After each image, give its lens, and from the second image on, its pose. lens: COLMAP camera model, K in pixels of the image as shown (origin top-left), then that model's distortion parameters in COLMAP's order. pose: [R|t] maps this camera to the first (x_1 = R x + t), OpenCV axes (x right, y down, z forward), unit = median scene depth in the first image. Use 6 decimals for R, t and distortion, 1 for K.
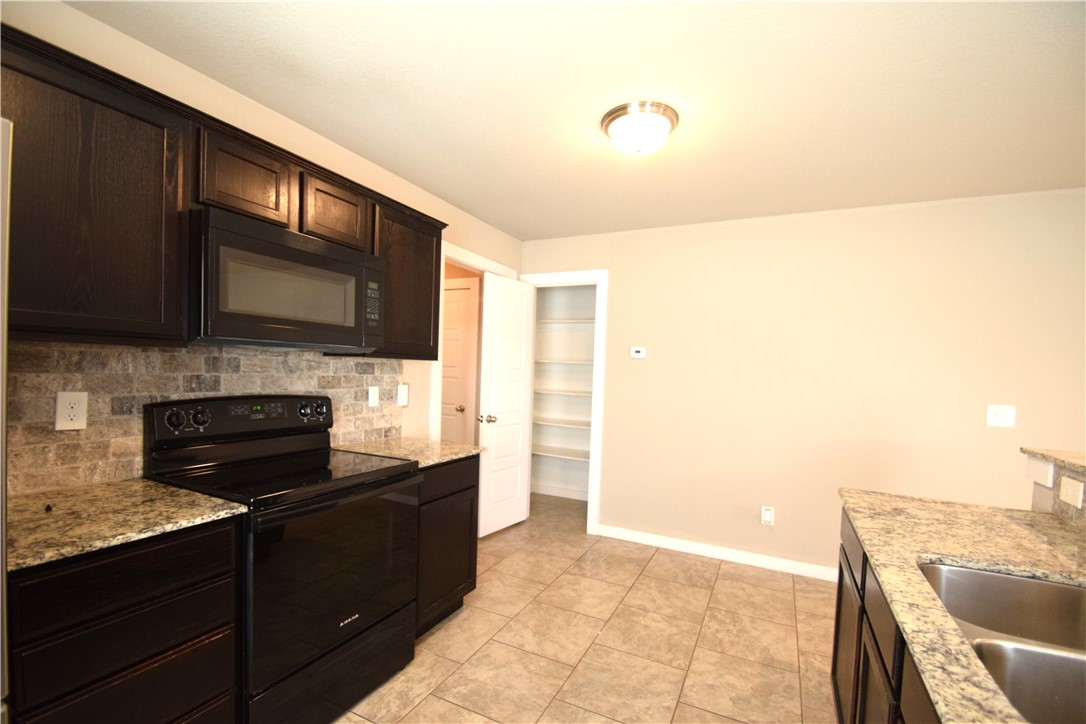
lens RADIAL K [[477.6, 0, 539.7], [0, 477.6, 384.1], [0, 0, 1]] dist [0.017891, -0.019701]
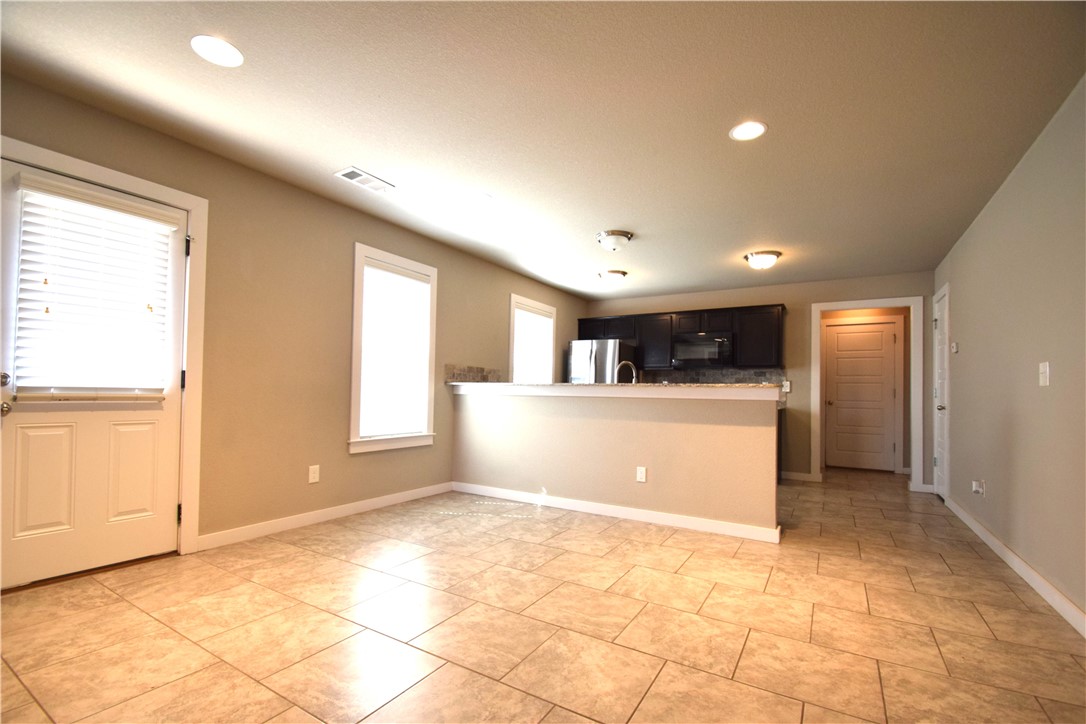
lens RADIAL K [[477.6, 0, 539.7], [0, 477.6, 384.1], [0, 0, 1]] dist [0.017891, -0.019701]
pose [[-0.086430, -0.054884, -0.994745, 2.284974], [-0.052631, 0.997339, -0.050454, 0.212708], [0.994867, 0.047994, -0.089089, 0.160263]]
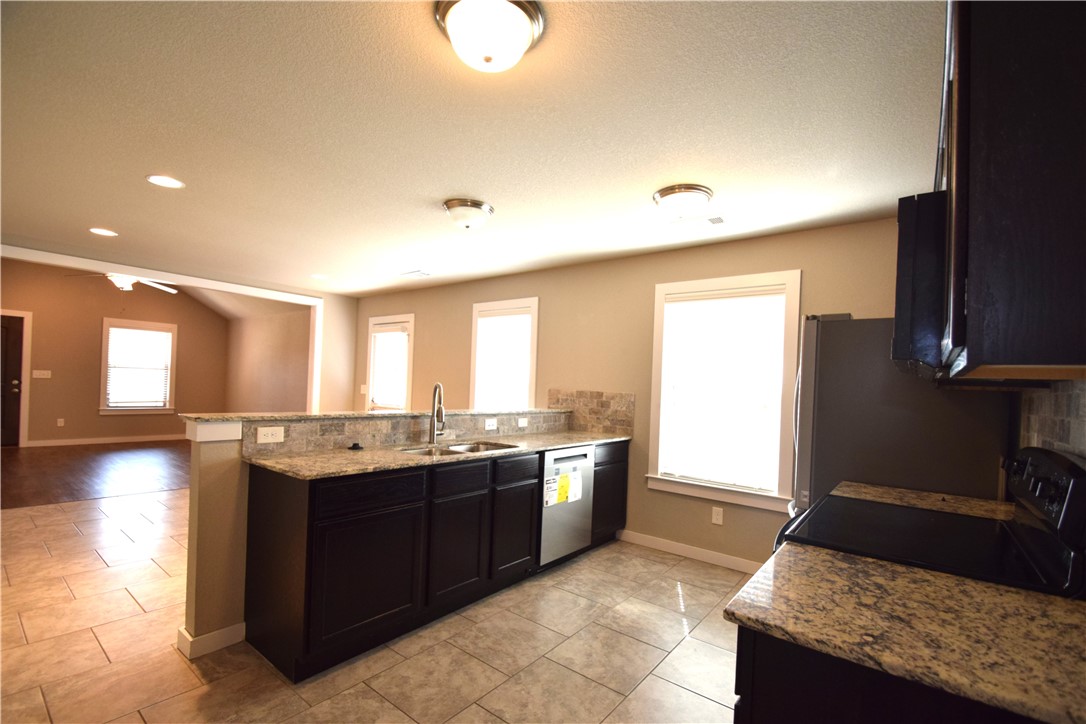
lens RADIAL K [[477.6, 0, 539.7], [0, 477.6, 384.1], [0, 0, 1]] dist [0.017891, -0.019701]
pose [[-0.976171, -0.073012, 0.204350, -0.042628], [-0.067767, 0.997170, 0.032558, -0.034141], [-0.206149, 0.017934, -0.978356, 1.521111]]
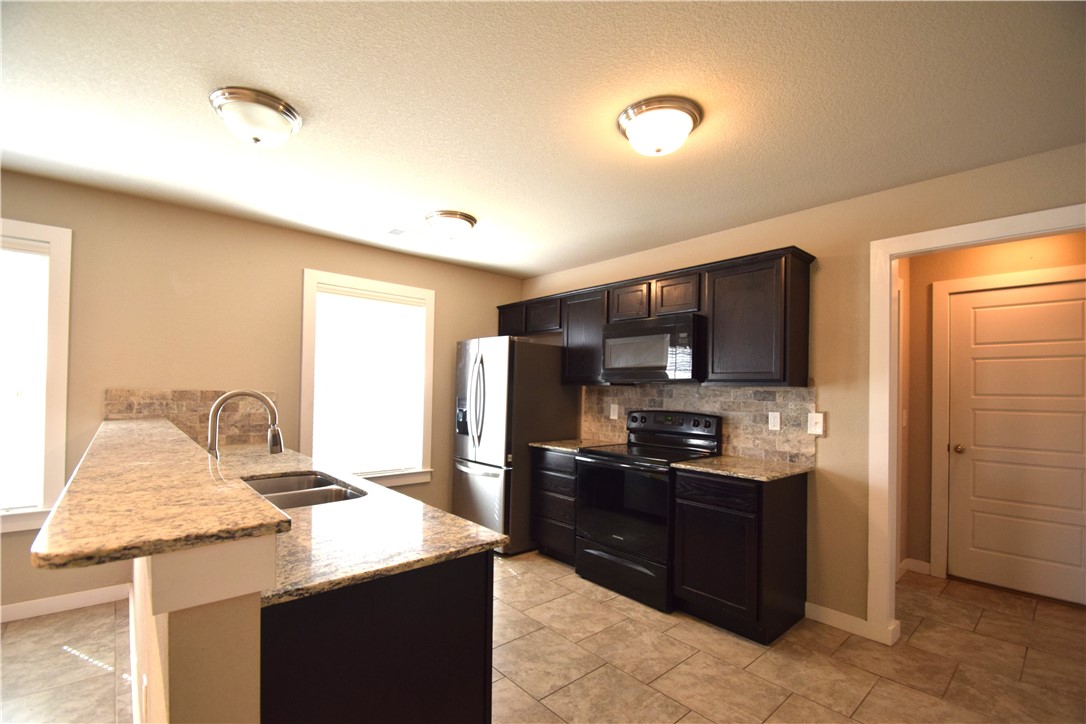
lens RADIAL K [[477.6, 0, 539.7], [0, 477.6, 384.1], [0, 0, 1]] dist [0.017891, -0.019701]
pose [[-0.378026, -0.053403, -0.924253, 1.019959], [-0.059479, 0.997673, -0.033318, 0.011039], [0.923882, 0.042379, -0.380323, 1.048262]]
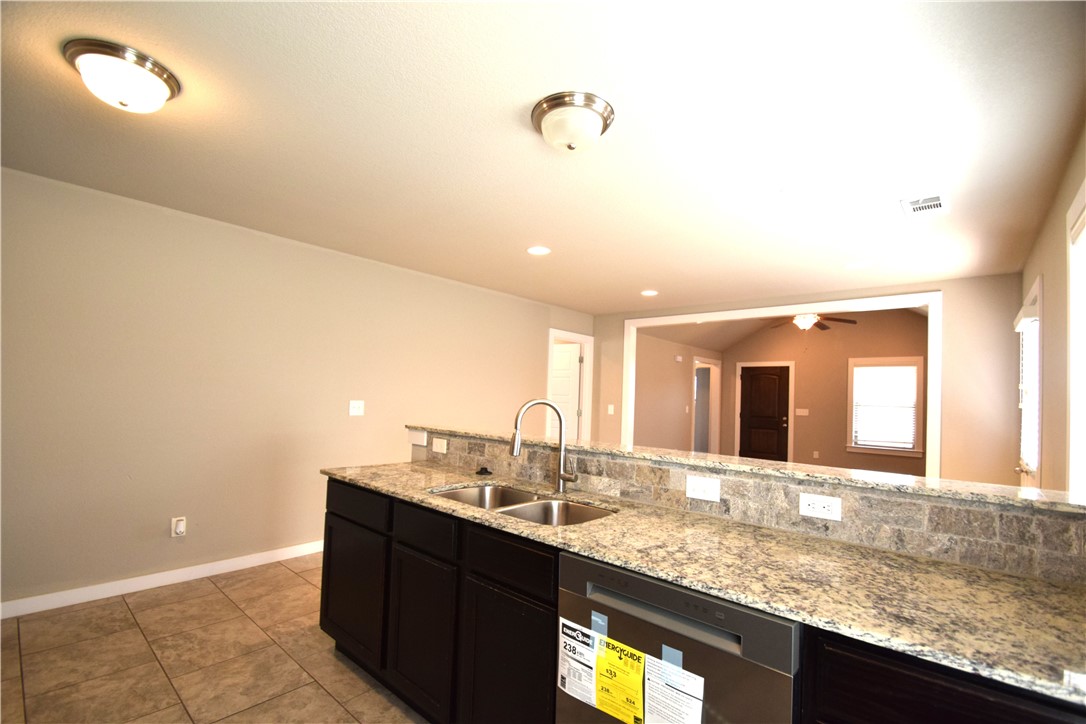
lens RADIAL K [[477.6, 0, 539.7], [0, 477.6, 384.1], [0, 0, 1]] dist [0.017891, -0.019701]
pose [[0.257605, -0.001617, 0.966249, -0.356595], [0.004715, 0.999989, 0.000417, -0.005013], [-0.966239, 0.004448, 0.257609, 0.095198]]
